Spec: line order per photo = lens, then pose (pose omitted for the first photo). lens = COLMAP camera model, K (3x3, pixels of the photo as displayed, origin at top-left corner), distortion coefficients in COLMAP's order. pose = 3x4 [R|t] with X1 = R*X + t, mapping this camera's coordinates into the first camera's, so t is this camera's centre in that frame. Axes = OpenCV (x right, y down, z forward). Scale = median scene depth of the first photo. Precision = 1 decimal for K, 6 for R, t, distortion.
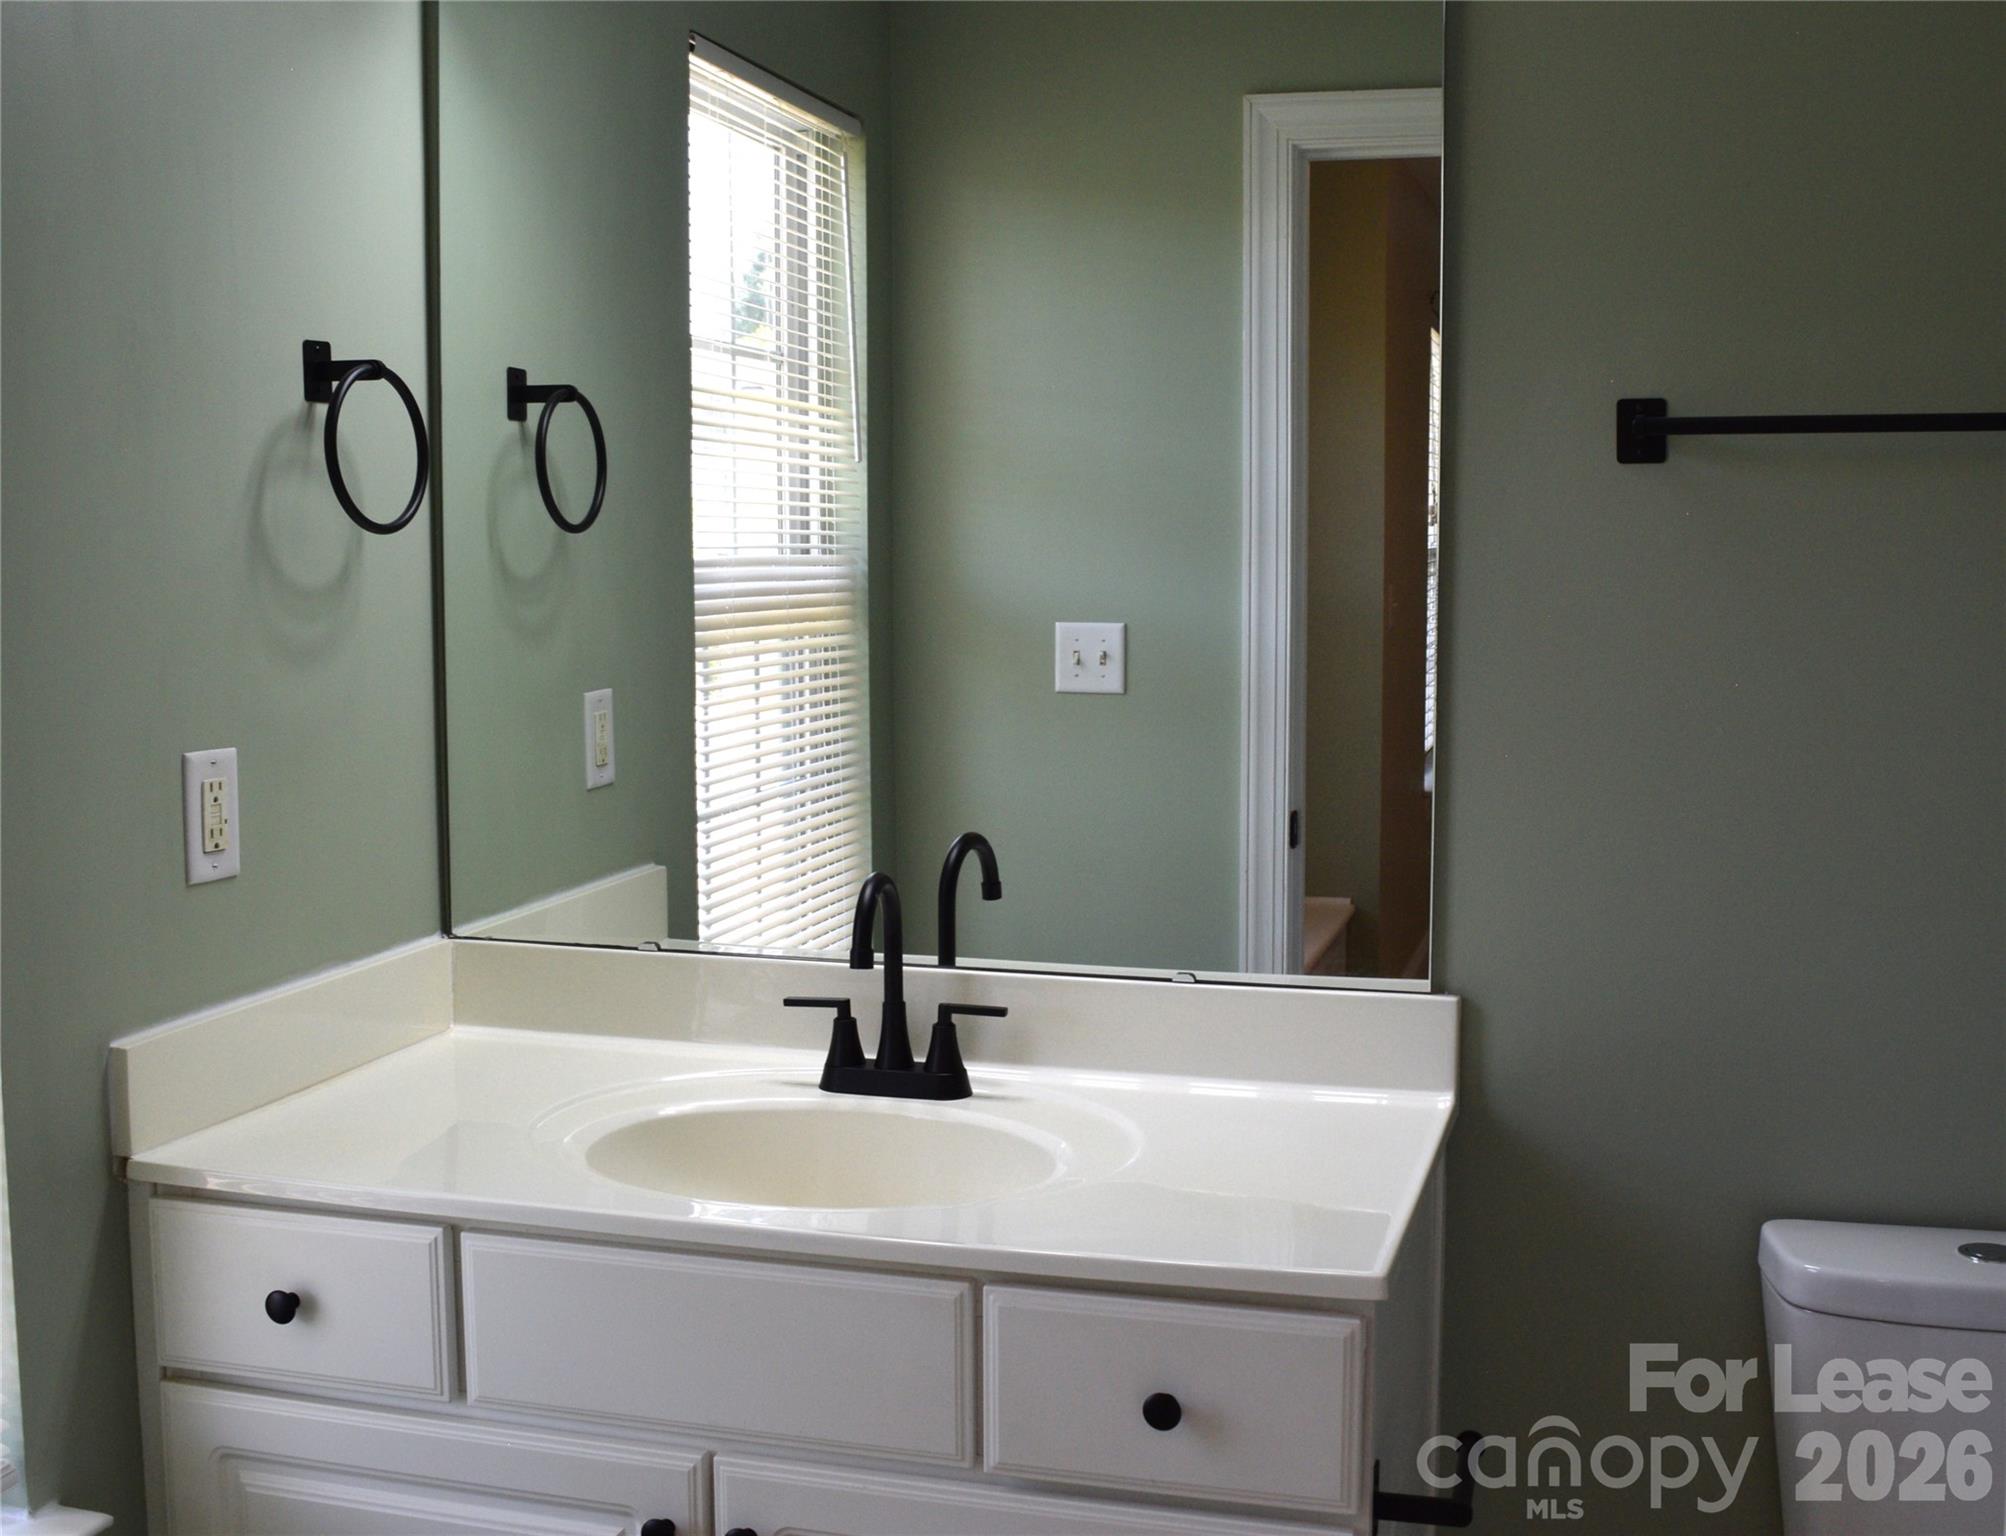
lens RADIAL K [[2240.4, 0, 1007.0], [0, 2240.4, 766.1], [0, 0, 1]] dist [-0.121597, 0.000000]
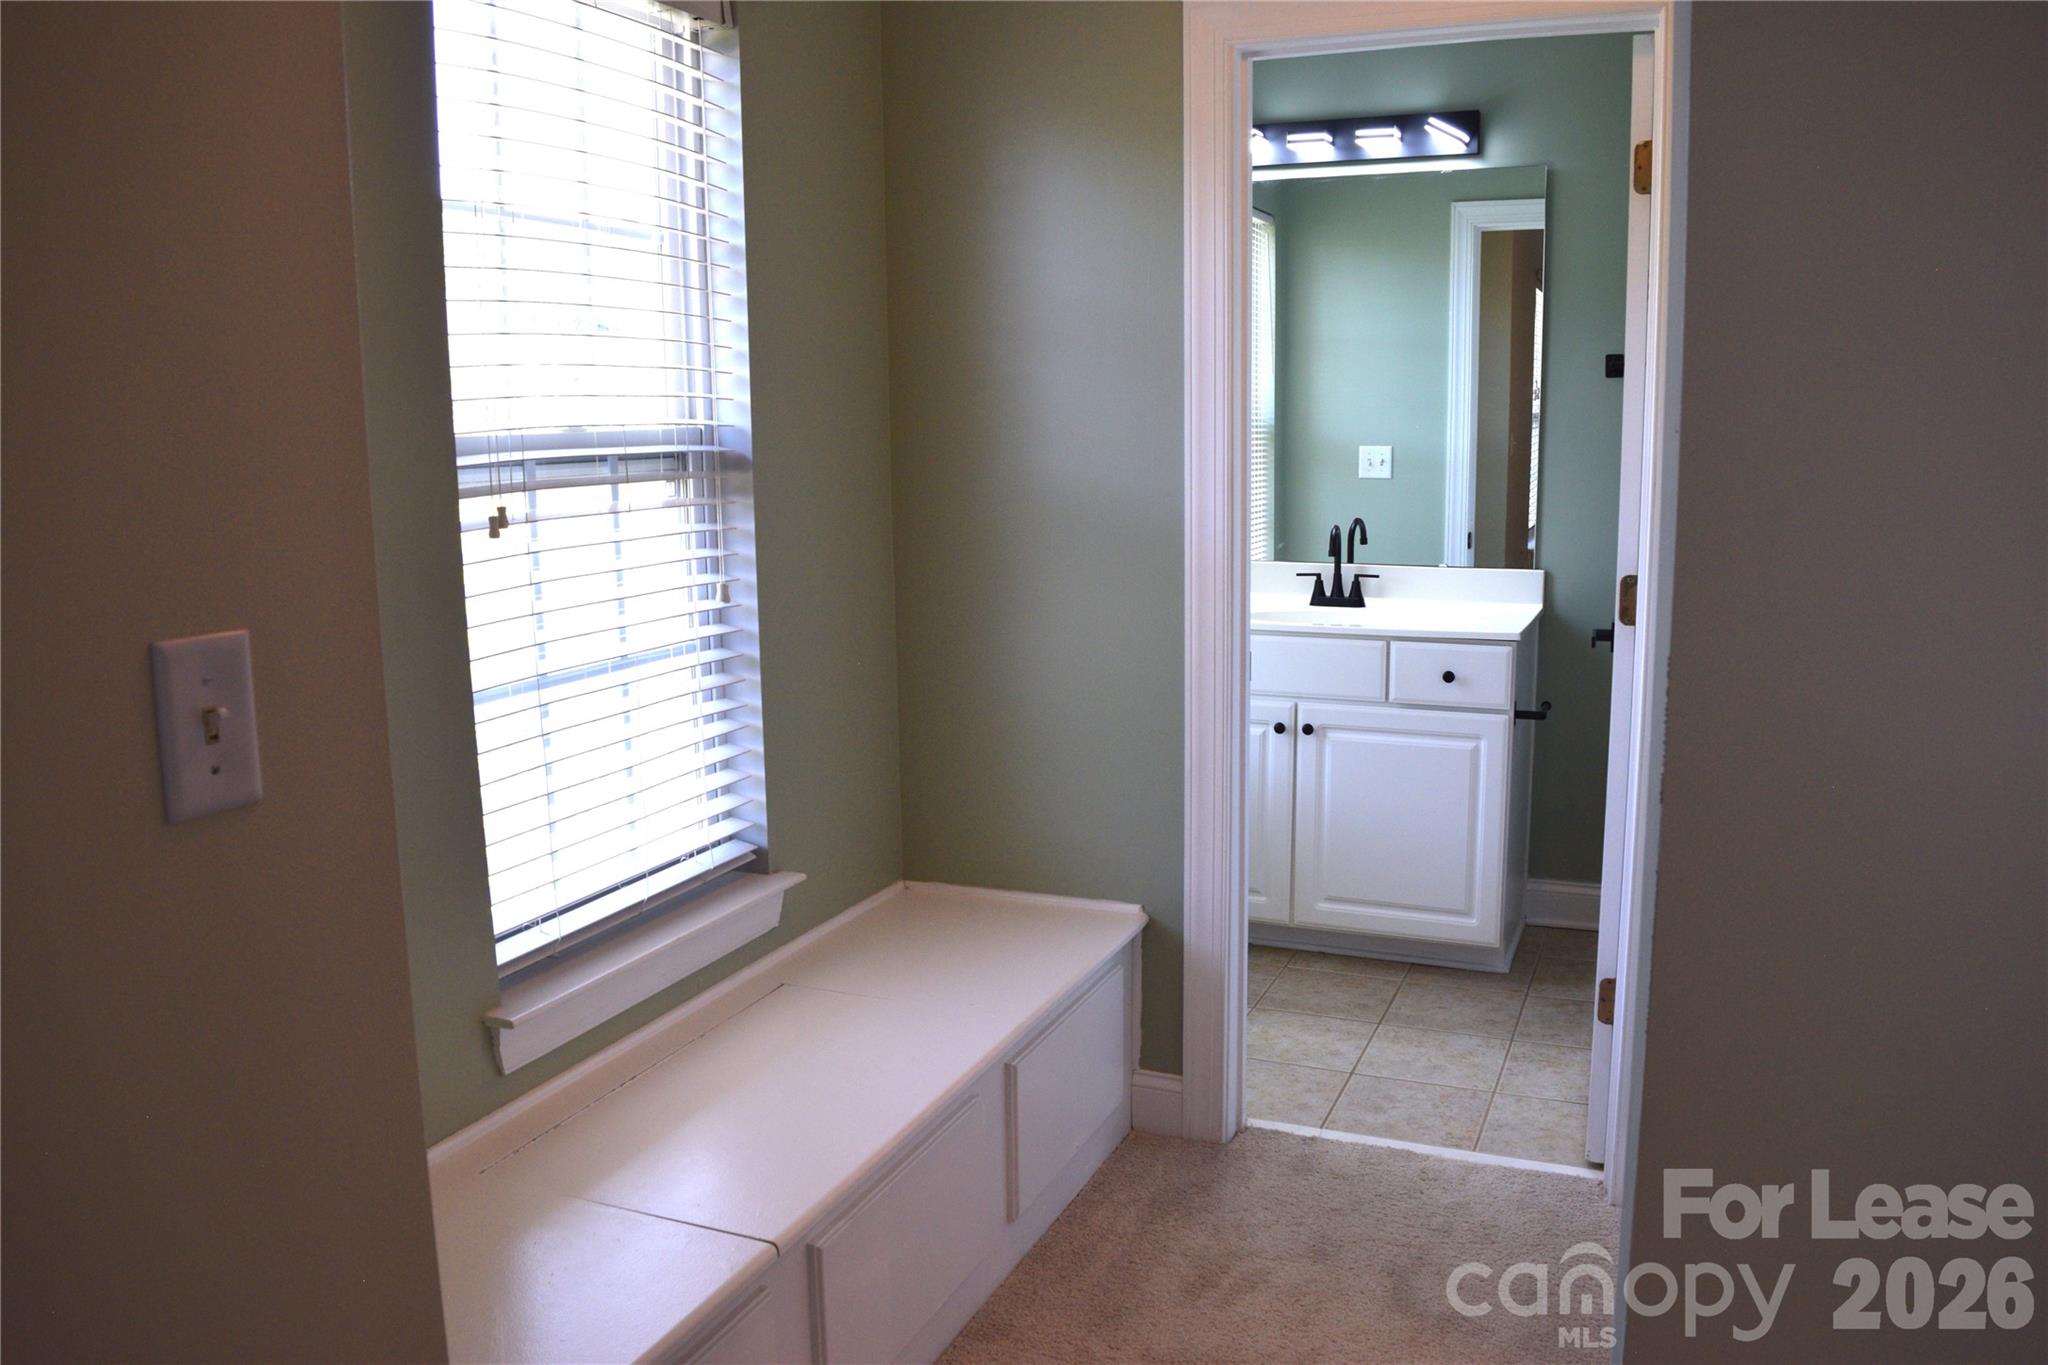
lens RADIAL K [[1599.2, 0, 1010.0], [0, 1599.2, 685.2], [0, 0, 1]] dist [-0.098368, 0.020700]
pose [[0.991658, 0.009127, -0.128575, -0.199163], [-0.000372, 0.997688, 0.067955, 0.109304], [0.128898, -0.067341, 0.989369, -1.025194]]
